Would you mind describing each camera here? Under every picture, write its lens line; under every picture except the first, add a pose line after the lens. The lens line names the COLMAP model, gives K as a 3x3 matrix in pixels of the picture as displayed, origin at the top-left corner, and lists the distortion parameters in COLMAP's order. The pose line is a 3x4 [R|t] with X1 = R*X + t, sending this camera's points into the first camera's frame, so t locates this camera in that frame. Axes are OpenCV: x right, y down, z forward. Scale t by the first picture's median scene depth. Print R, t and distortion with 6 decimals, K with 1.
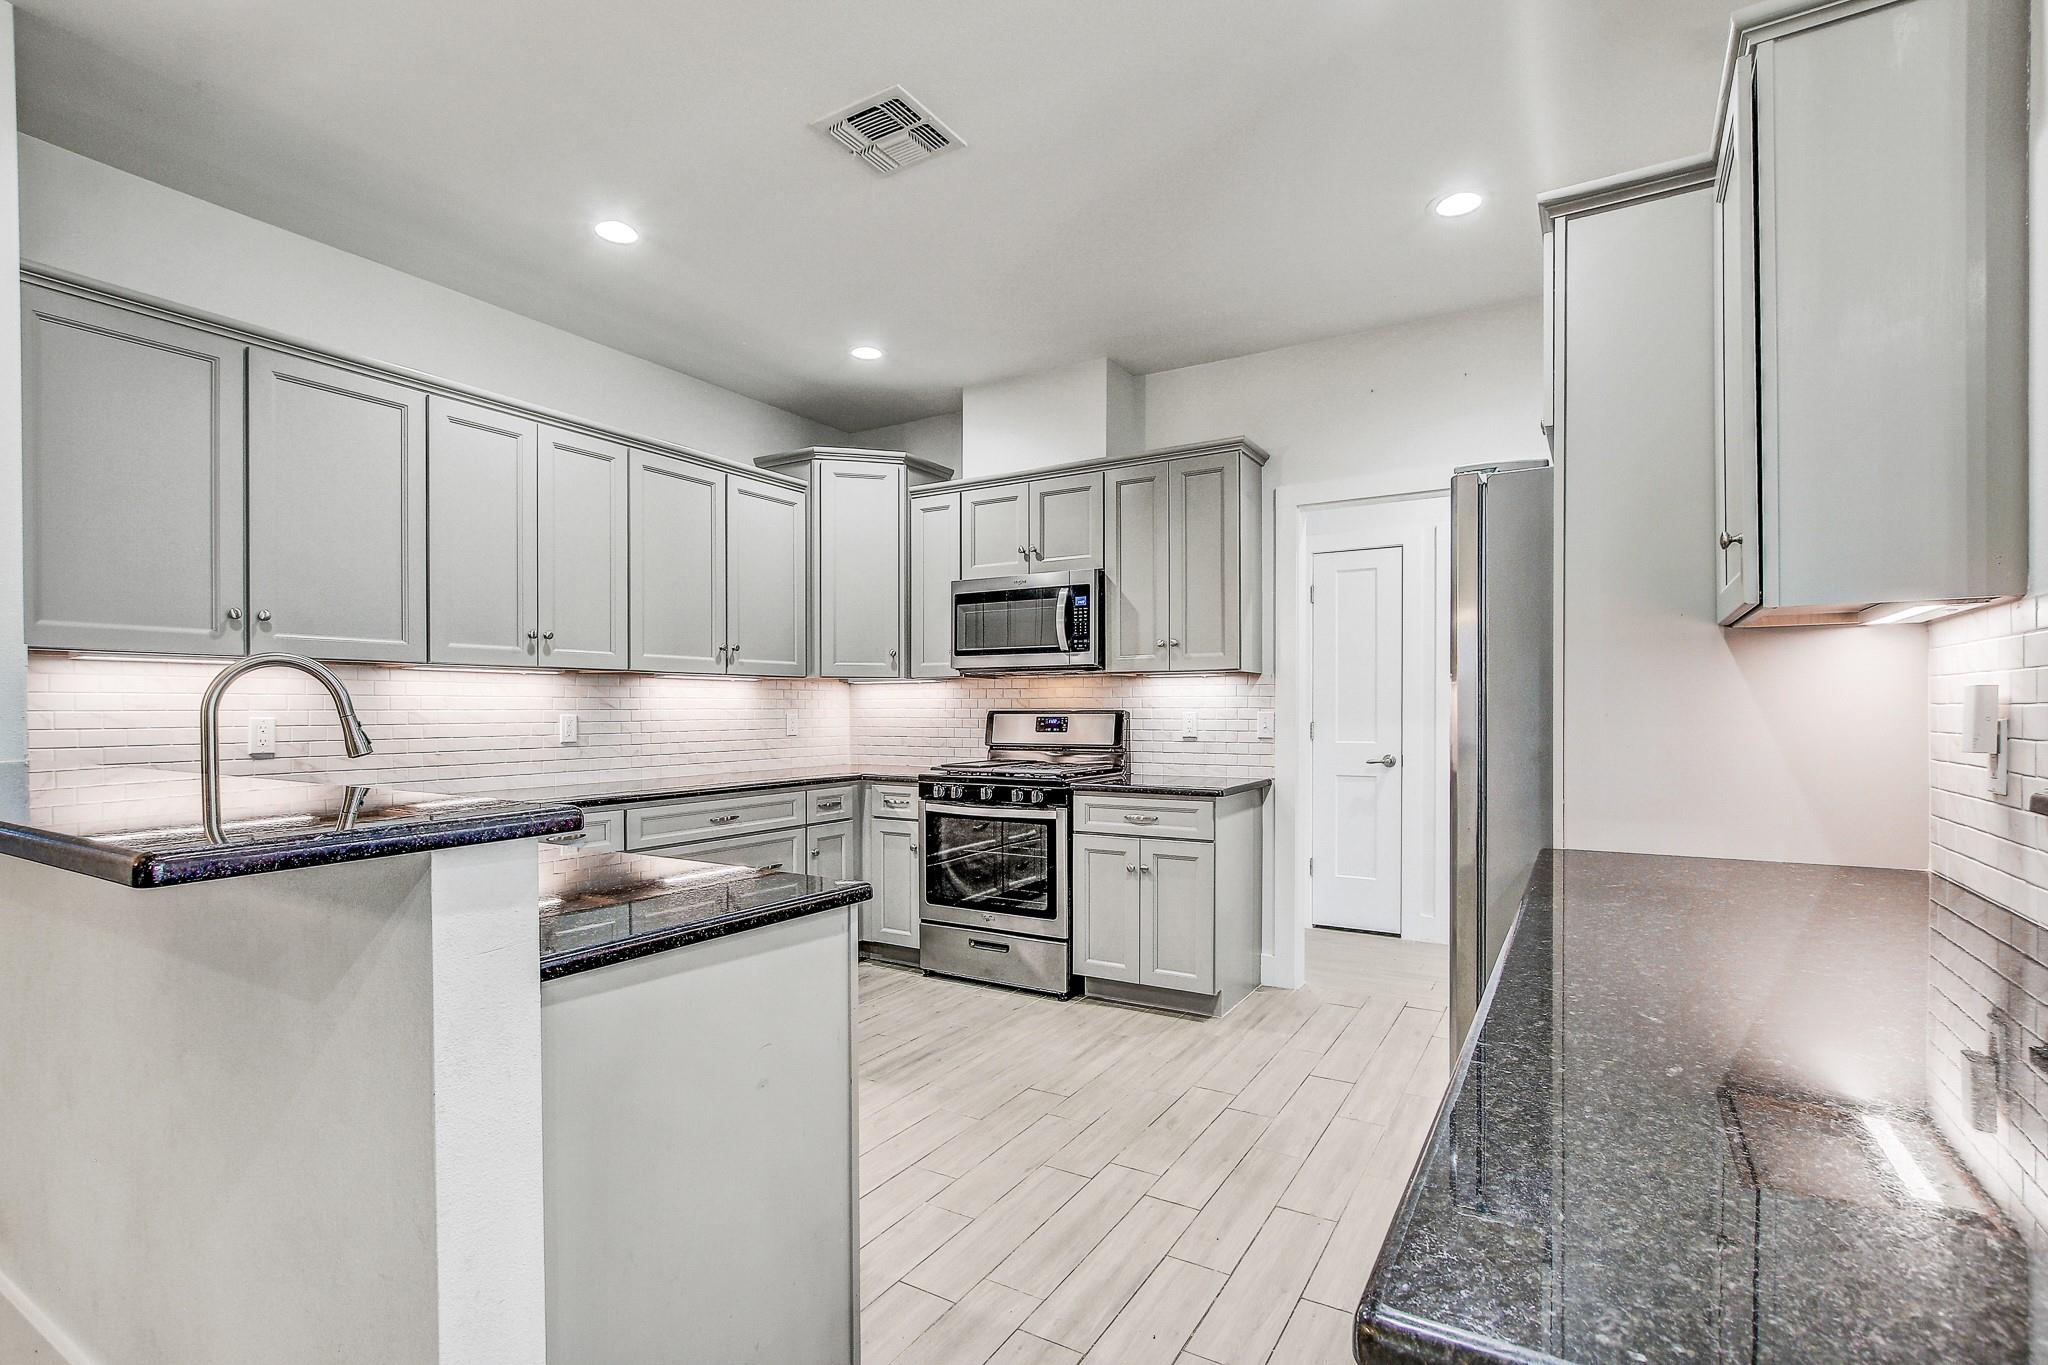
lens RADIAL K [[961.5, 0, 1022.0], [0, 961.5, 710.2], [0, 0, 1]] dist [0.000812, 0.000253]
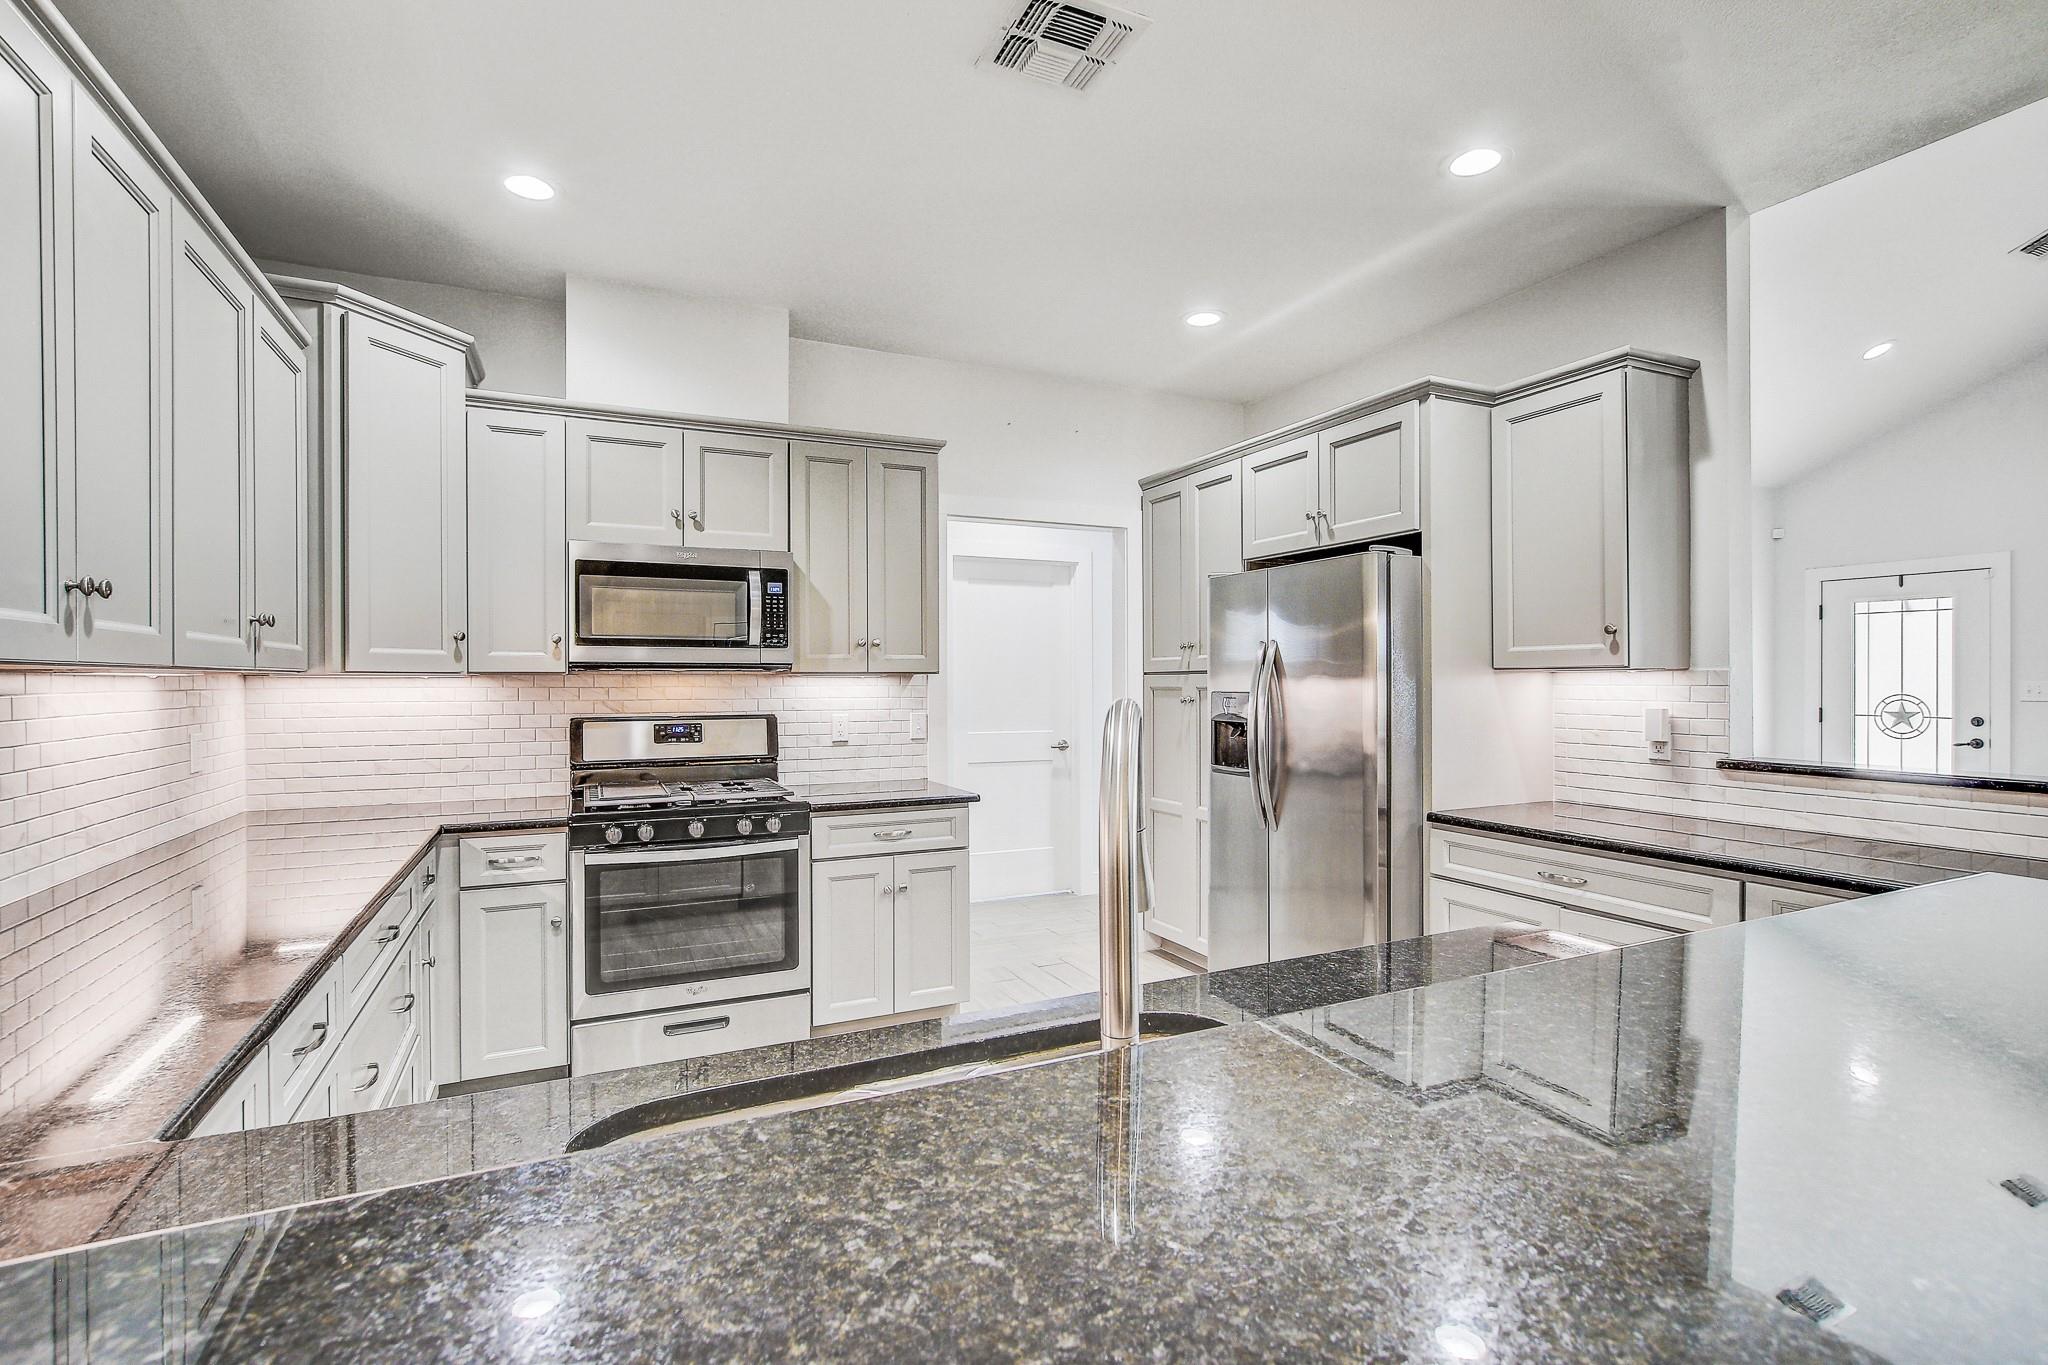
lens RADIAL K [[945.0, 0, 1024.0], [0, 945.0, 682.5], [0, 0, 1]] dist [-0.012411, 0.000324]
pose [[0.546797, -0.001323, 0.837264, -0.511865], [0.001668, 0.999998, 0.000491, -0.030060], [-0.837263, 0.001128, 0.546799, 0.359147]]
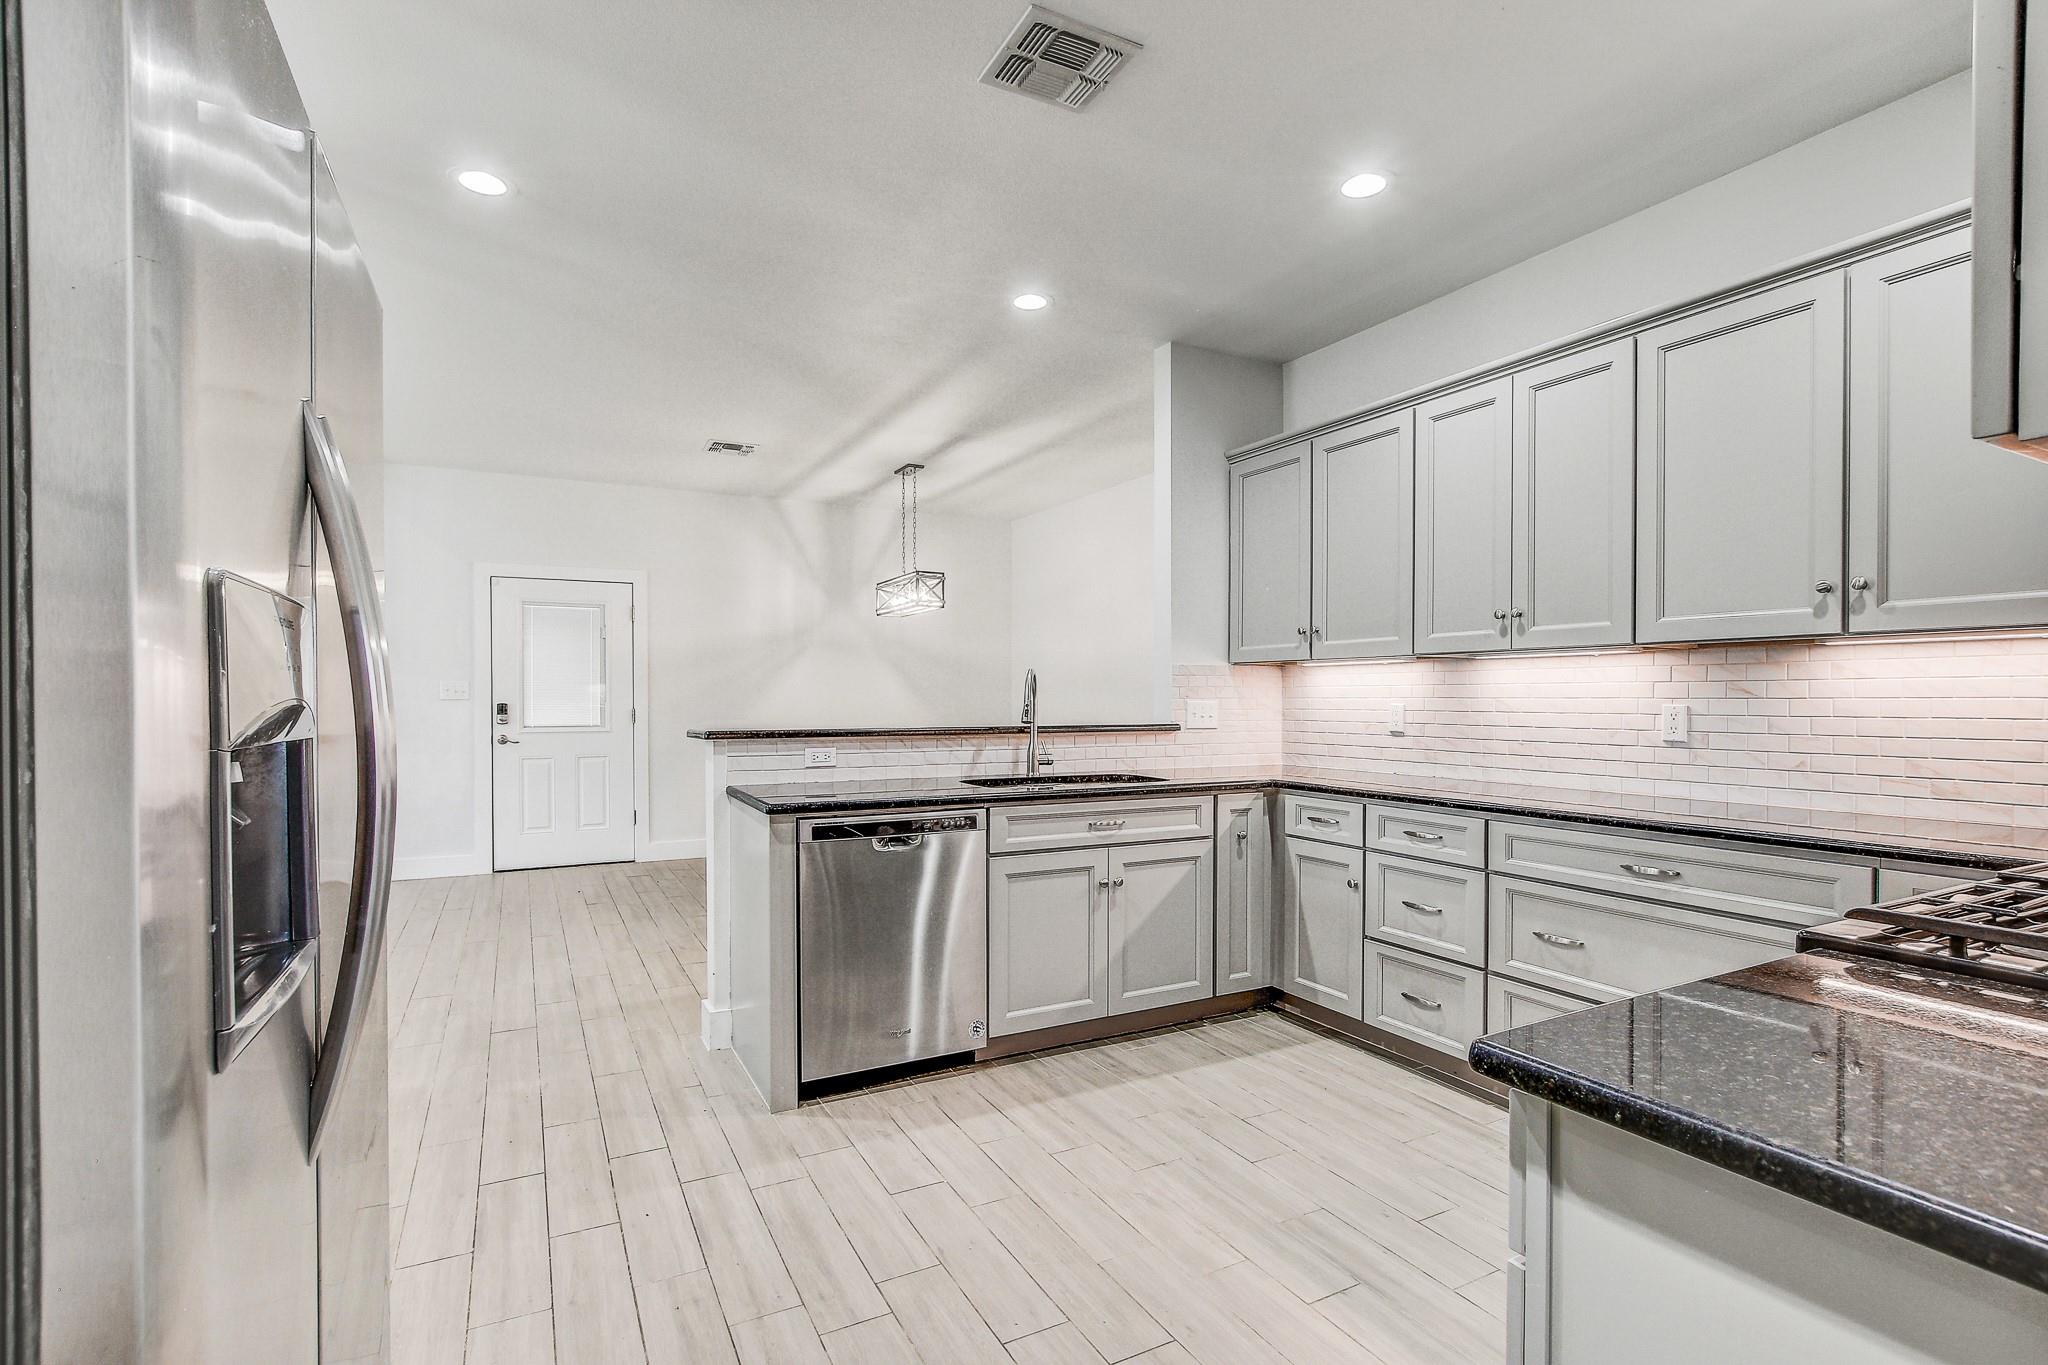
lens RADIAL K [[954.0, 0, 1026.3], [0, 954.0, 710.2], [0, 0, 1]] dist [-0.009832, -0.000092]
pose [[-0.514401, 0.012352, -0.857461, 0.398419], [-0.001256, 0.999884, 0.015157, -0.001578], [0.857549, 0.008873, -0.514326, 0.883865]]
